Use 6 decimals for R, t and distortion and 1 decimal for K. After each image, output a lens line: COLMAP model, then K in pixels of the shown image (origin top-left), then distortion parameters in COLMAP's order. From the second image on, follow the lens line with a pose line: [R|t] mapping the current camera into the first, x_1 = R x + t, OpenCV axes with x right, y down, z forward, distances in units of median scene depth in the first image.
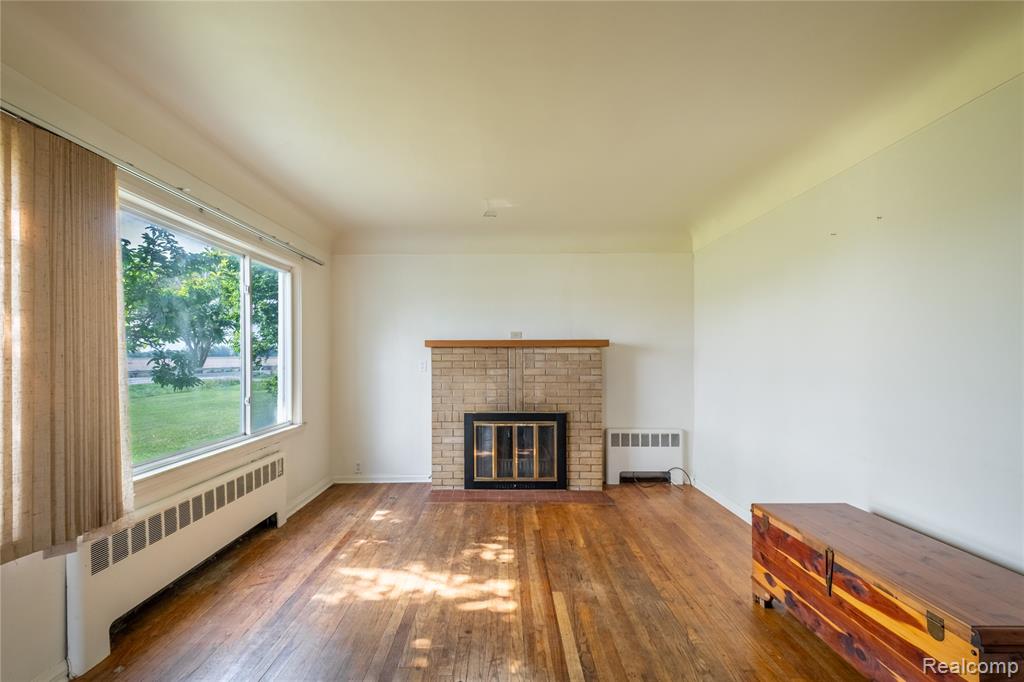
lens RADIAL K [[450.0, 0, 511.3], [0, 450.0, 350.3], [0, 0, 1]] dist [0.014117, -0.004488]
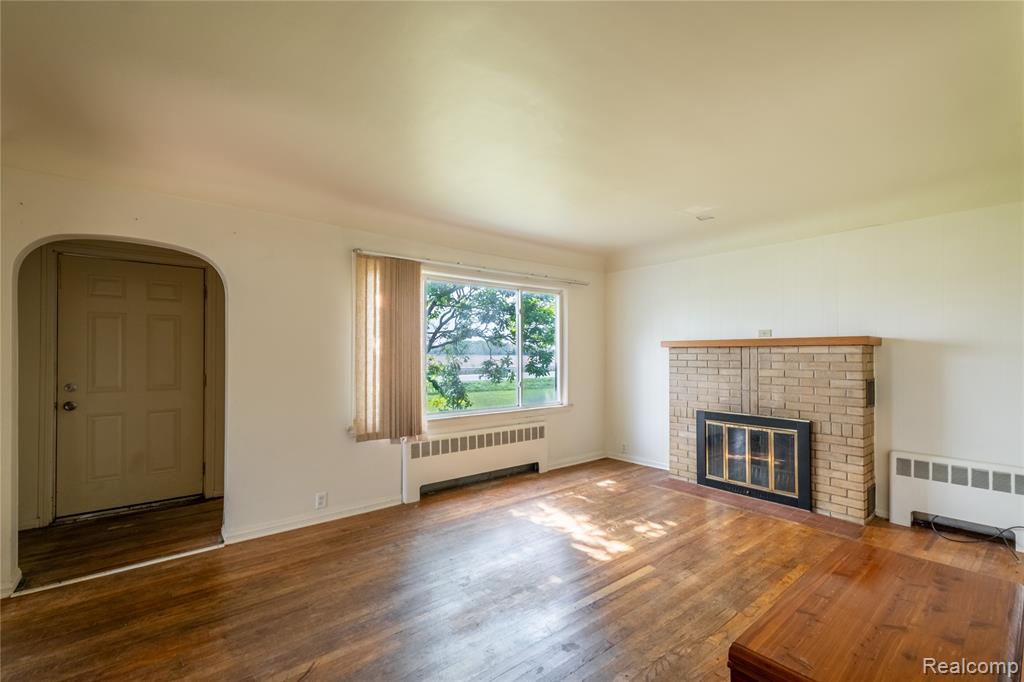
lens RADIAL K [[450.0, 0, 517.6], [0, 450.0, 345.7], [0, 0, 1]] dist [0.014117, -0.004488]
pose [[0.644205, -0.012229, -0.764755, 0.430211], [0.007703, 0.999925, -0.009502, -0.003554], [0.764814, 0.000230, 0.644251, 0.010844]]
